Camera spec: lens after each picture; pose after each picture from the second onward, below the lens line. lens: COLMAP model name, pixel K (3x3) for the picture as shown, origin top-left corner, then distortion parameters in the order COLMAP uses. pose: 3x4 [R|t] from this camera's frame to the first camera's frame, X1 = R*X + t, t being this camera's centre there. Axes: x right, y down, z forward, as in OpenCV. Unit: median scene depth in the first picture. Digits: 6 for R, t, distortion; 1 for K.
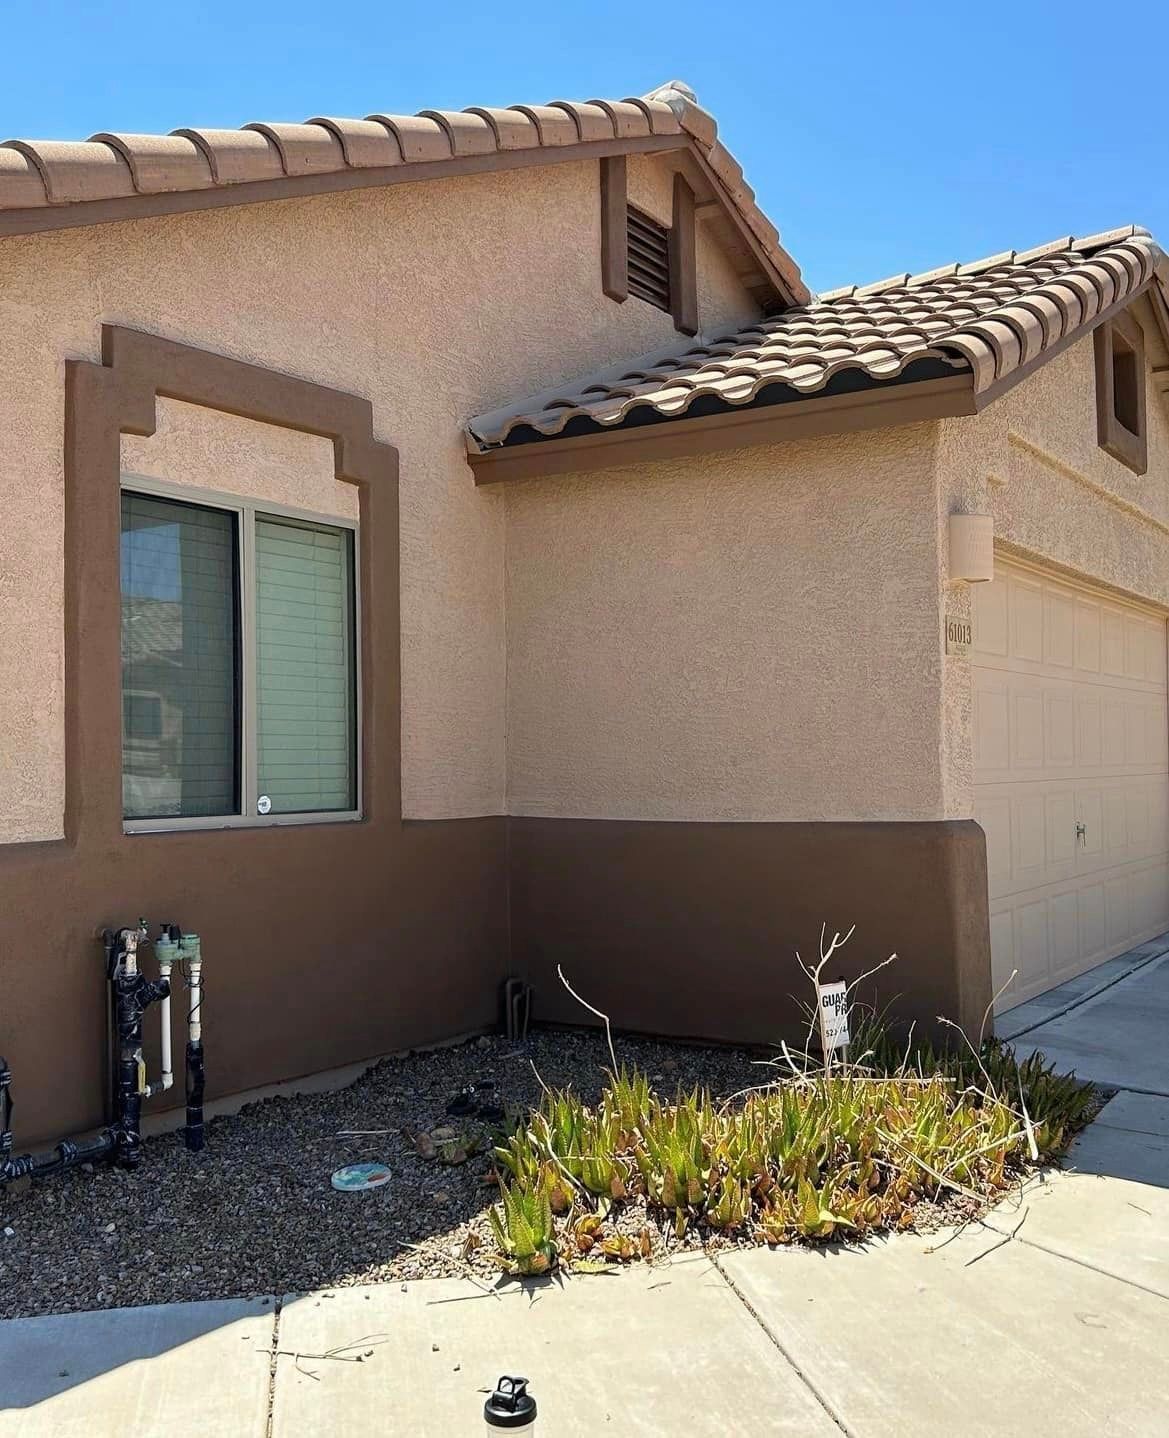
lens RADIAL K [[1471.6, 0, 585.6], [0, 1471.6, 695.1], [0, 0, 1]] dist [0.091996, -0.011371]
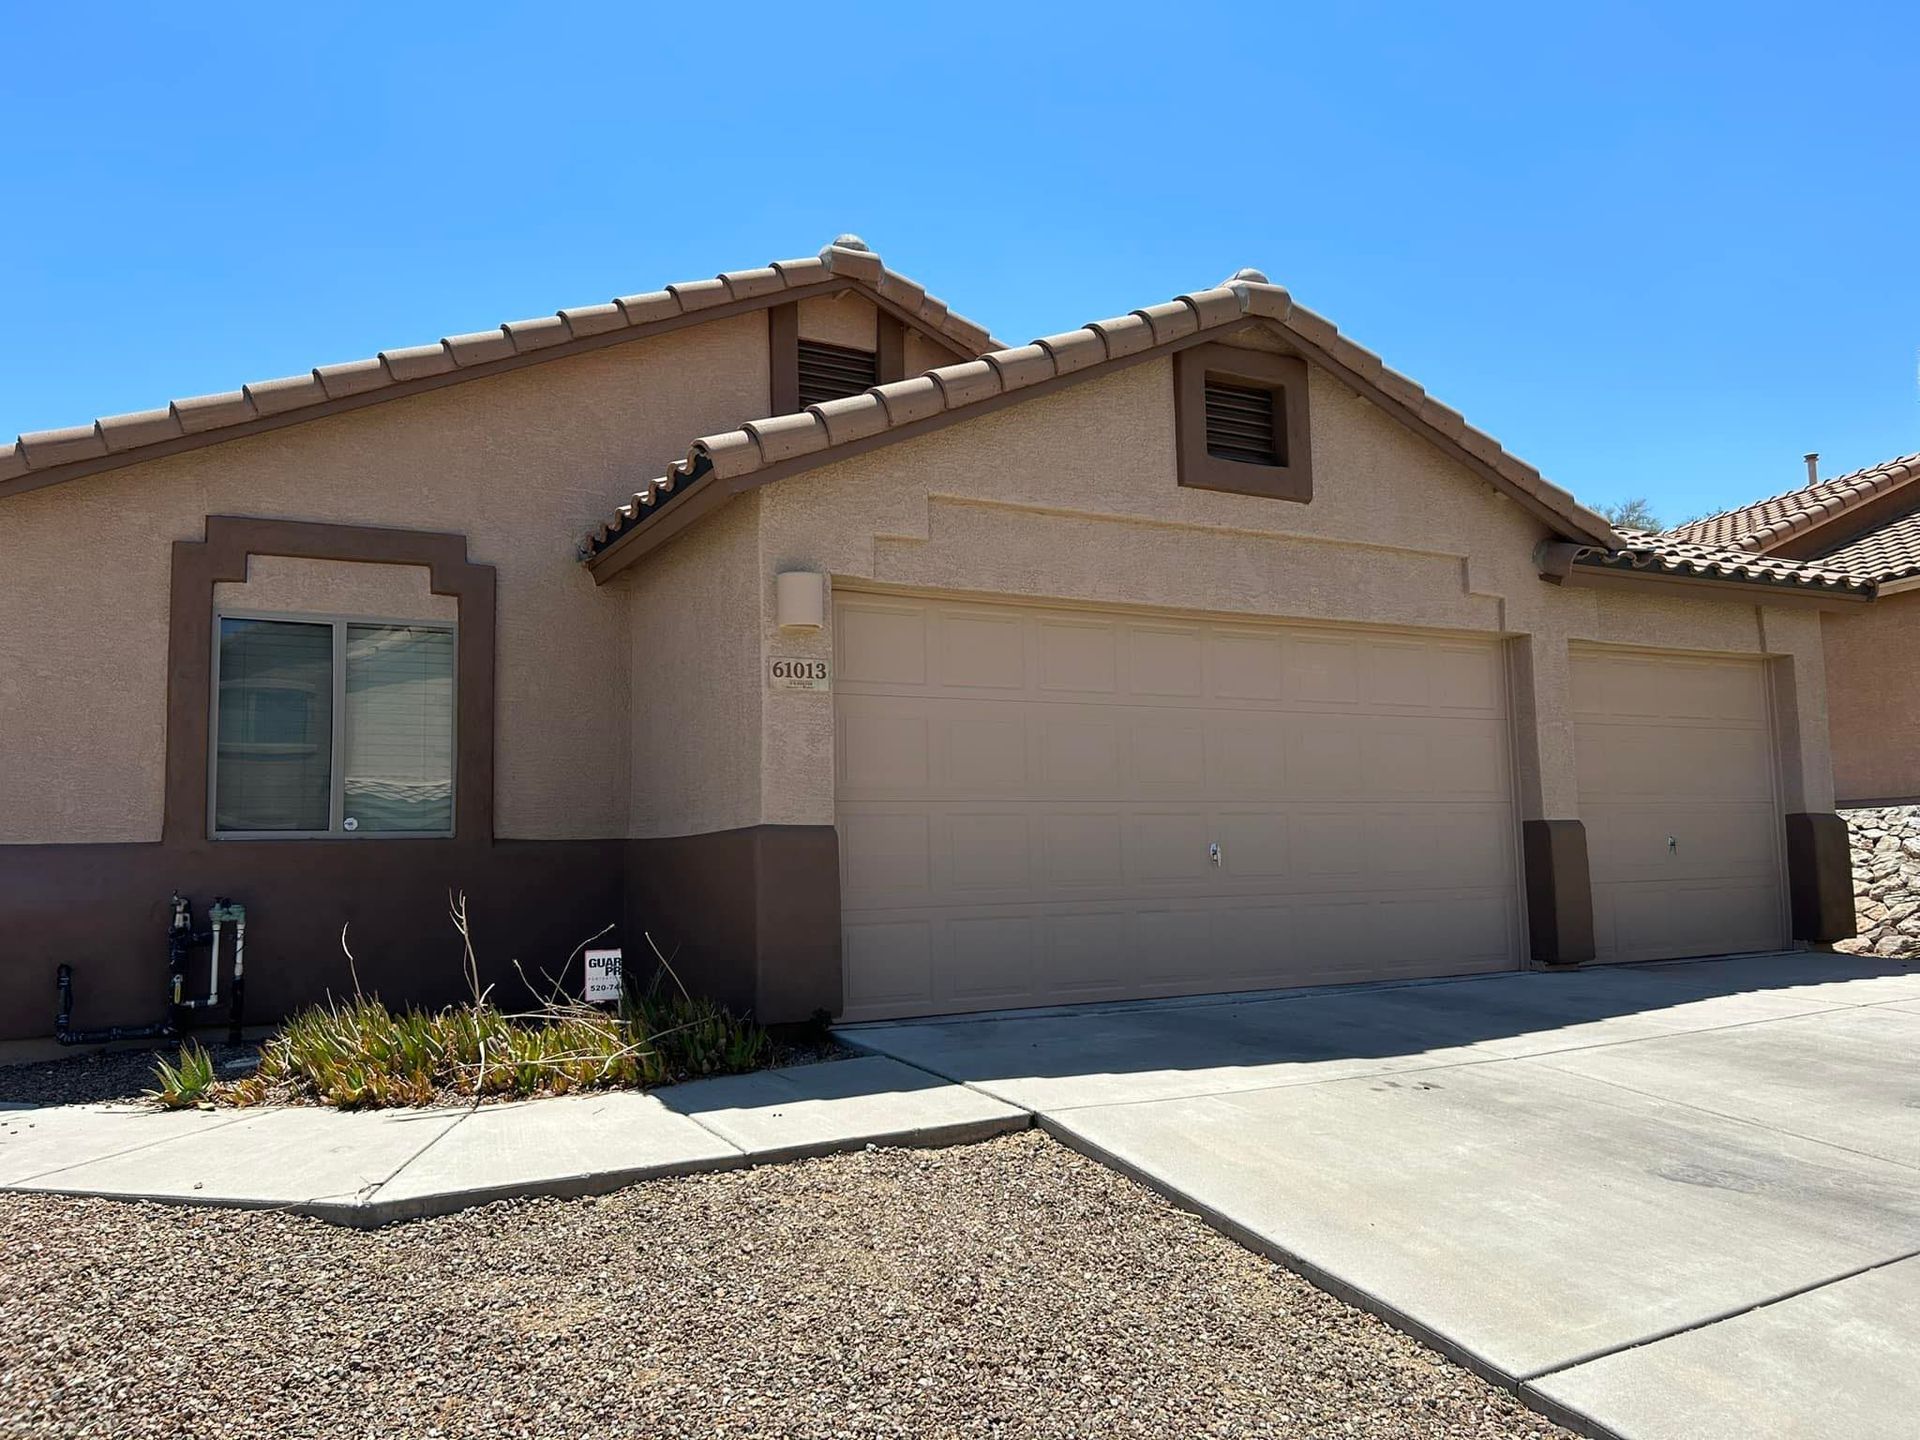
lens RADIAL K [[1430.2, 0, 960.0], [0, 1430.2, 720.0], [0, 0, 1]] dist [0.081680, -0.095612]
pose [[0.870912, -0.059466, -0.487828, 1.048151], [0.035371, 0.997663, -0.058466, 0.080207], [0.490165, 0.033664, 0.870980, 0.059398]]
